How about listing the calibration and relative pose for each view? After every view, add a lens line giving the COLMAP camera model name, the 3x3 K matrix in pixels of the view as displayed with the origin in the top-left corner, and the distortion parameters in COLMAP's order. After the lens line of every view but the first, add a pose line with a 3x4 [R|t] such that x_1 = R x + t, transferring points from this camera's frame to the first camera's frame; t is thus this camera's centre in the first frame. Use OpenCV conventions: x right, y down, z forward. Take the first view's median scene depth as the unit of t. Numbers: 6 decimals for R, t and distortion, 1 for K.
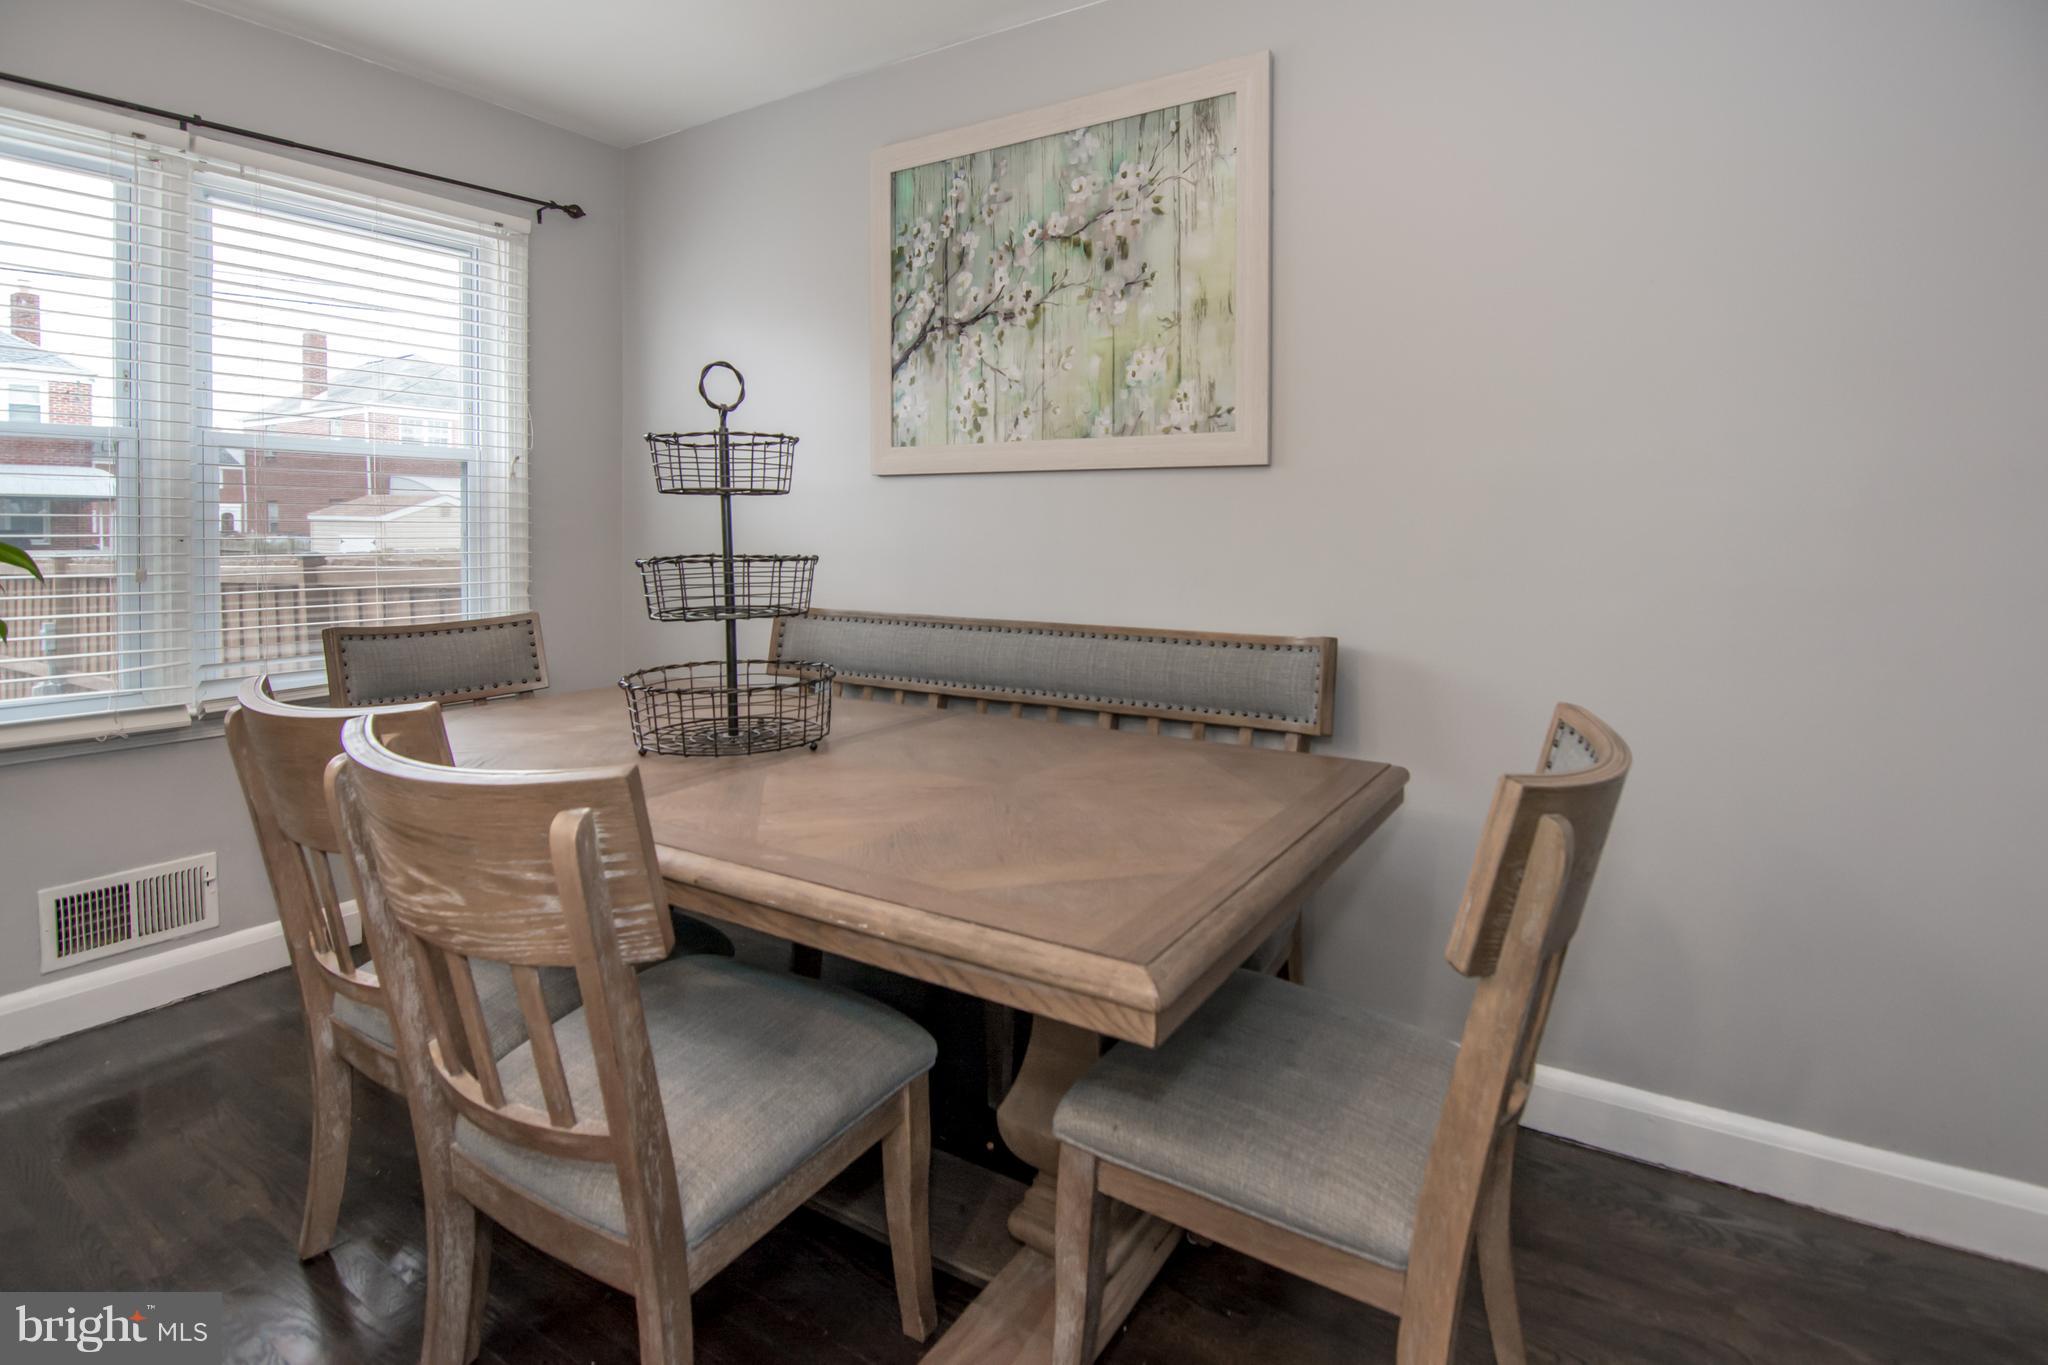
lens RADIAL K [[1042.2, 0, 1024.2], [0, 1042.2, 570.0], [0, 0, 1]] dist [-0.015317, -0.001207]
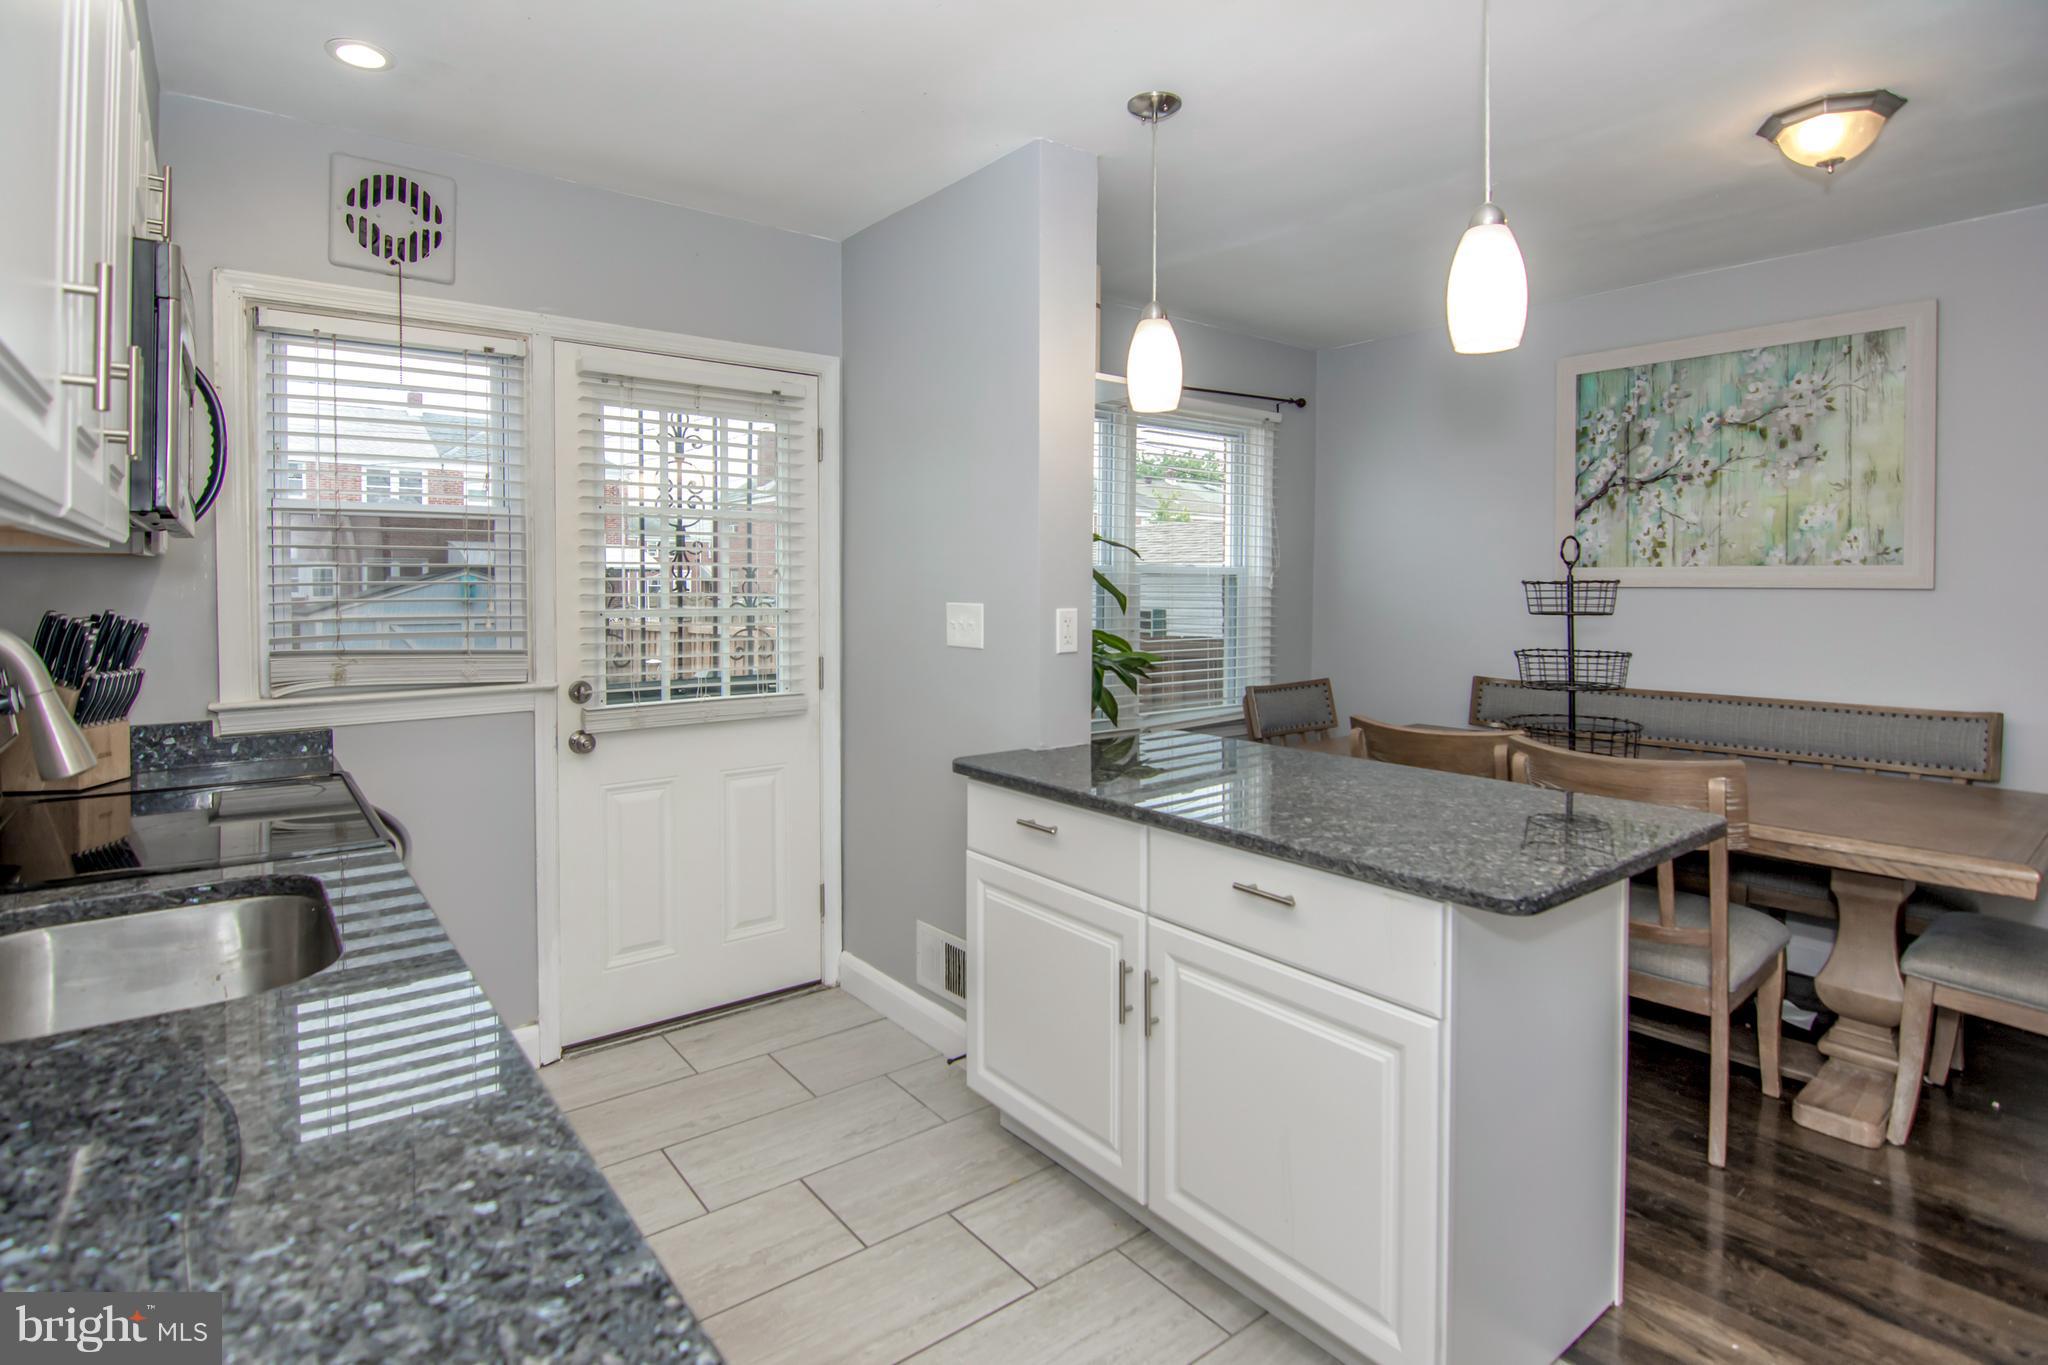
lens RADIAL K [[1016.5, 0, 1004.2], [0, 1016.5, 613.9], [0, 0, 1]] dist [-0.001372, -0.016030]
pose [[0.945728, 0.005972, -0.324906, -0.463104], [-0.009790, 0.999901, -0.010115, -0.037134], [0.324813, 0.012747, 0.945692, -0.626640]]
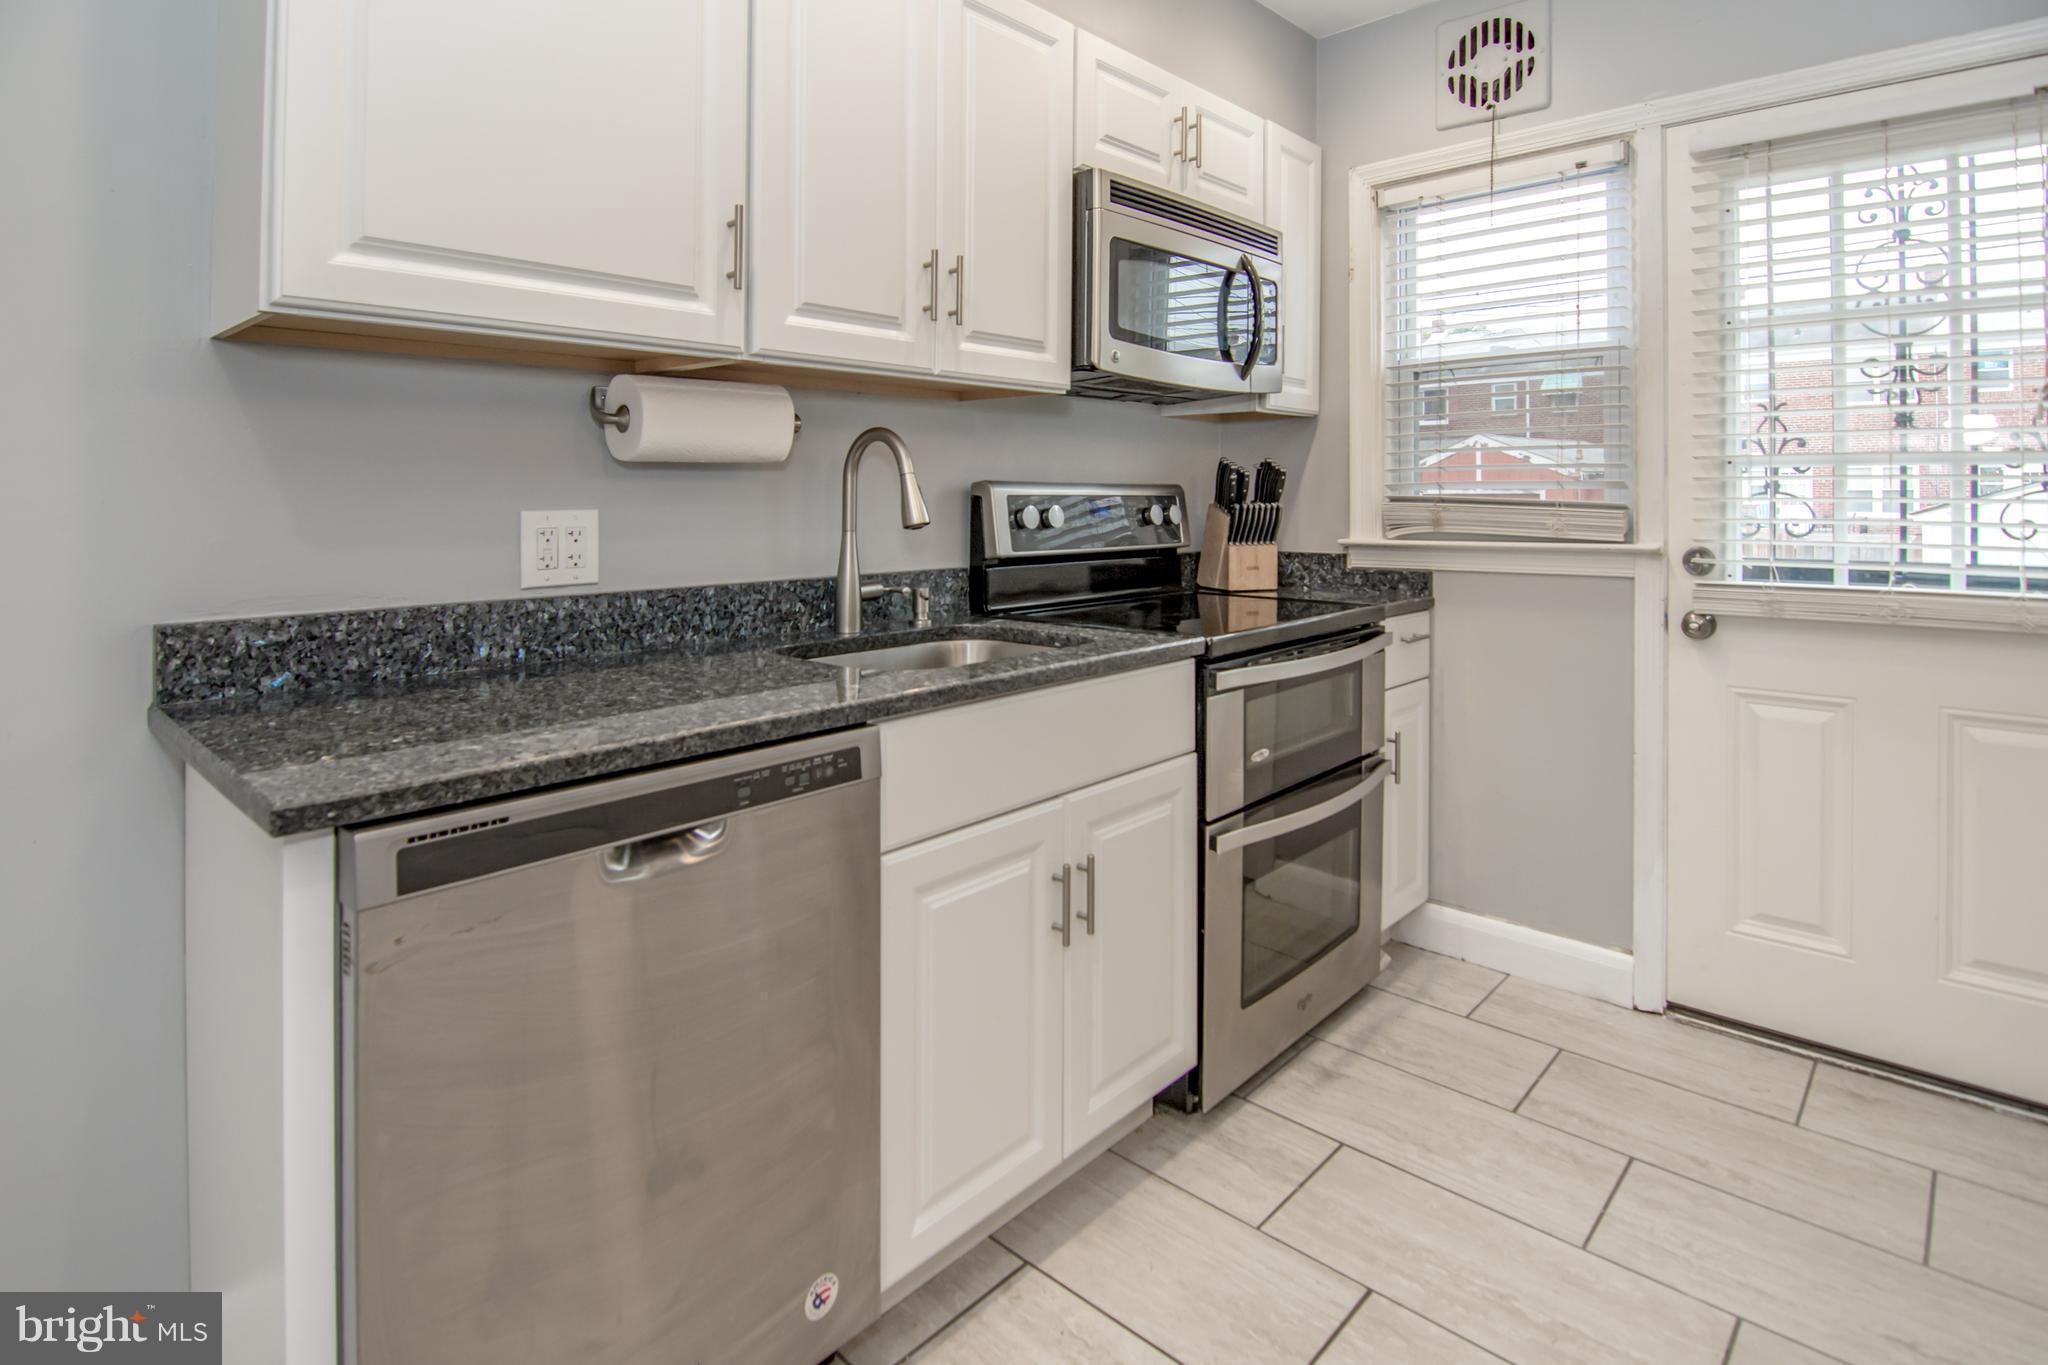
lens RADIAL K [[1059.8, 0, 1031.1], [0, 1059.8, 475.2], [0, 0, 1]] dist [-0.012613, -0.000040]
pose [[-0.158878, -0.023537, -0.987018, -0.281952], [-0.039393, 0.999071, -0.017484, 0.006260], [0.986512, 0.036103, -0.159658, -0.156040]]
